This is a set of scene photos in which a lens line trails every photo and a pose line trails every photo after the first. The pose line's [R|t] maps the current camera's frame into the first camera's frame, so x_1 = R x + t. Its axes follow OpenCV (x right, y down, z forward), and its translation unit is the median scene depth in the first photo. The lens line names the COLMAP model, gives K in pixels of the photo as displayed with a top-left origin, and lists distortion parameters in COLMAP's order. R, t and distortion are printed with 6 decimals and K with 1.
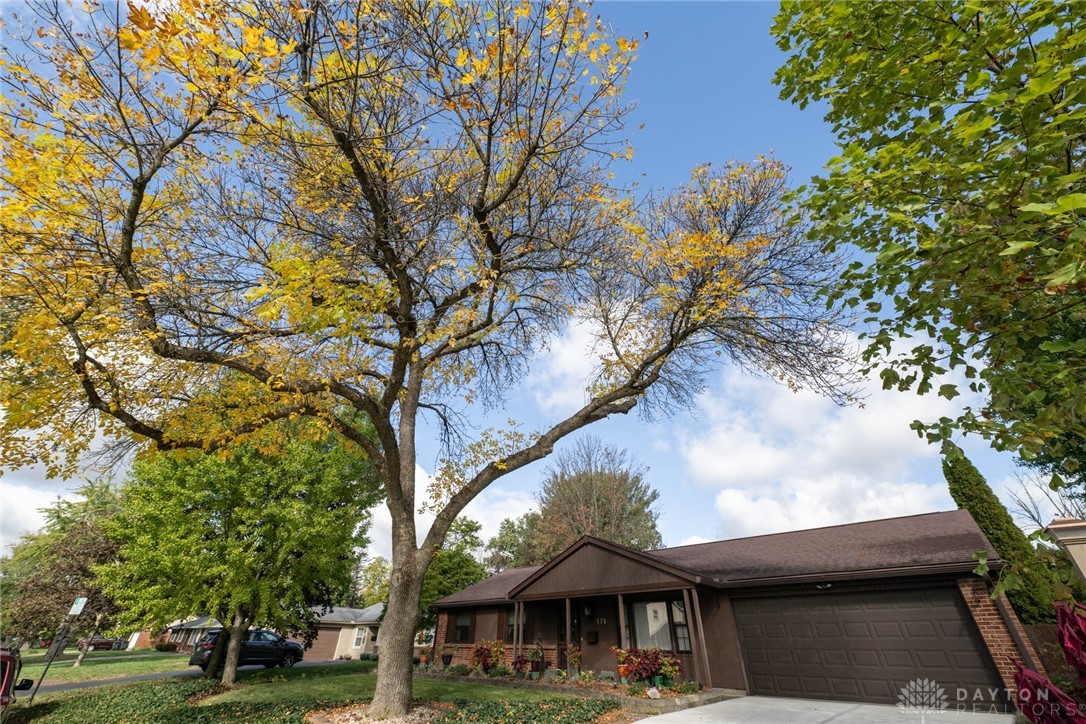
lens RADIAL K [[422.3, 0, 542.8], [0, 422.3, 358.5], [0, 0, 1]] dist [0.001044, -0.001537]
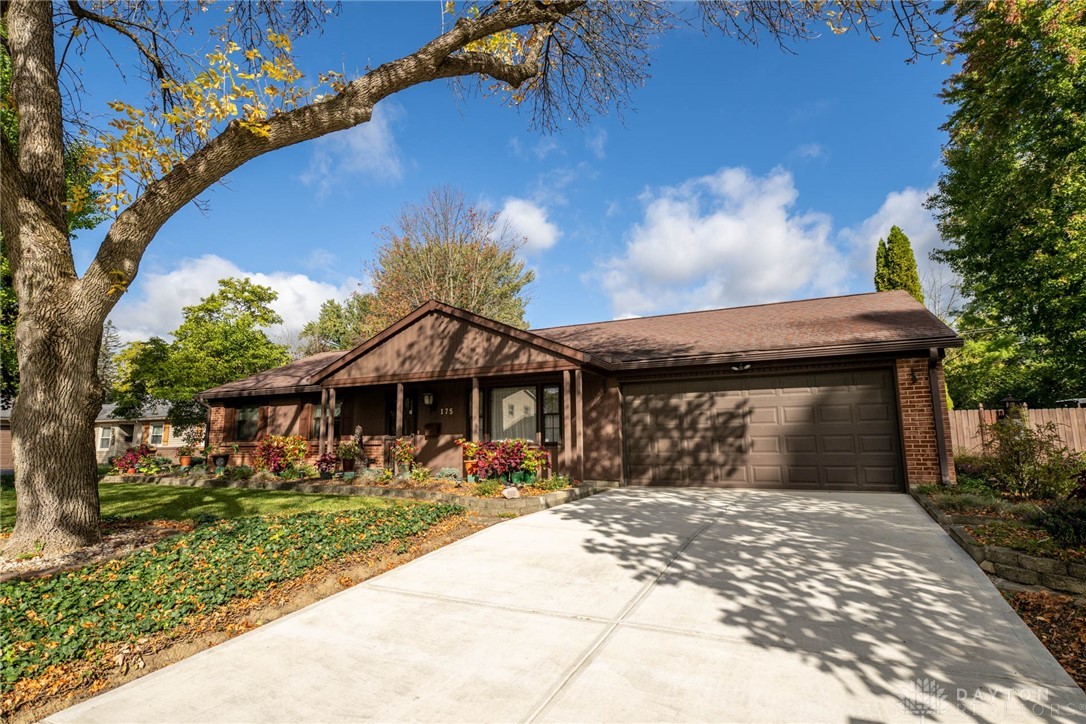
lens RADIAL K [[552.6, 0, 545.0], [0, 552.6, 356.7], [0, 0, 1]] dist [-0.003949, 0.000821]
pose [[0.958556, 0.020862, 0.284138, 0.029201], [-0.141553, 0.900383, 0.411428, 0.122187], [-0.247250, -0.434597, 0.866021, 0.174640]]
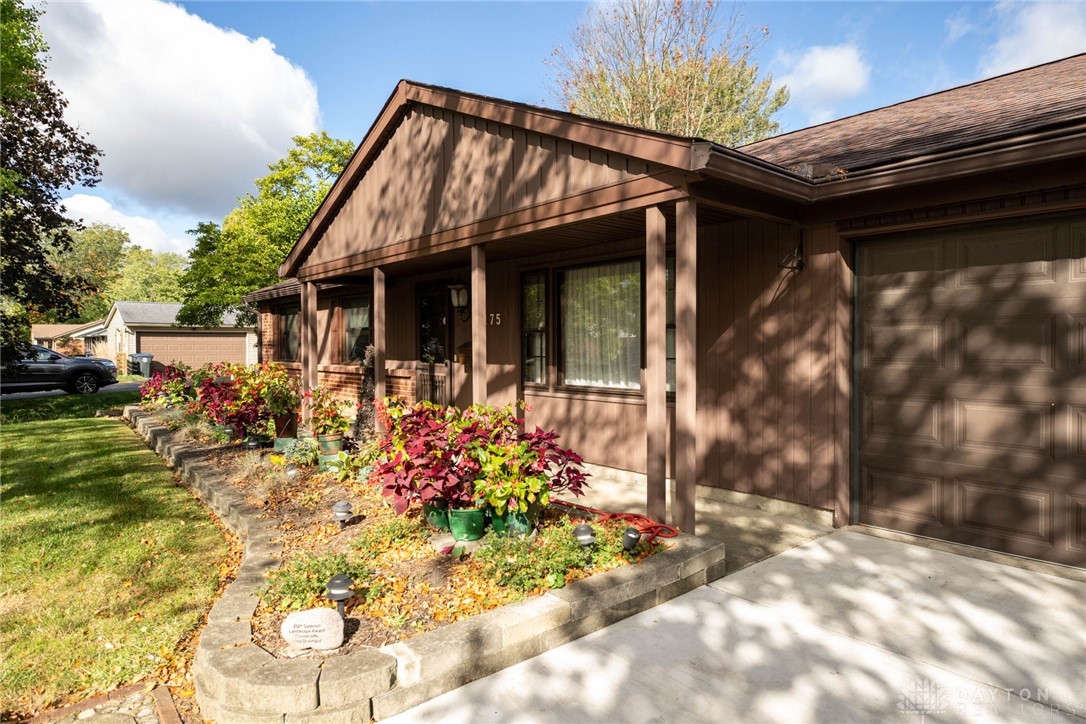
lens RADIAL K [[654.8, 0, 546.6], [0, 654.8, 361.1], [0, 0, 1]] dist [0.005427, 0.005535]
pose [[0.992721, -0.020642, -0.118652, 0.269670], [0.086586, 0.807107, 0.584022, 0.330458], [0.083709, -0.590044, 0.803020, 0.537498]]
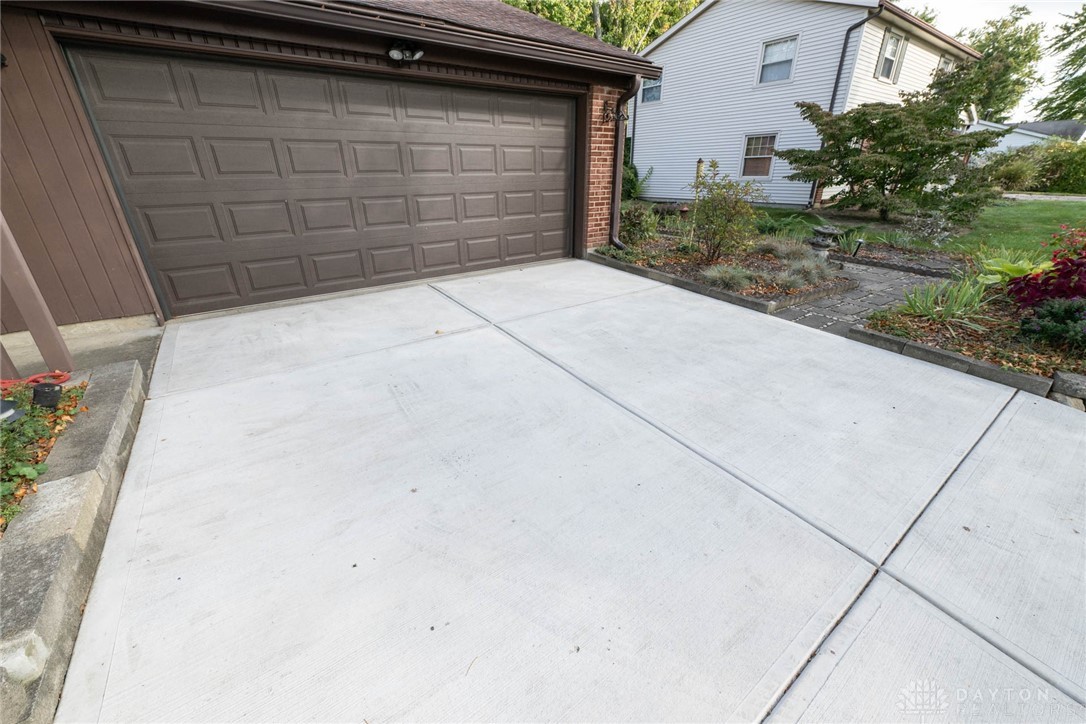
lens RADIAL K [[422.3, 0, 539.0], [0, 422.3, 341.8], [0, 0, 1]] dist [0.001044, -0.001537]
pose [[0.185953, -0.402716, 0.896237, 0.185812], [-0.558962, 0.706808, 0.433572, 0.377533], [-0.808074, -0.581586, -0.093670, 0.606524]]
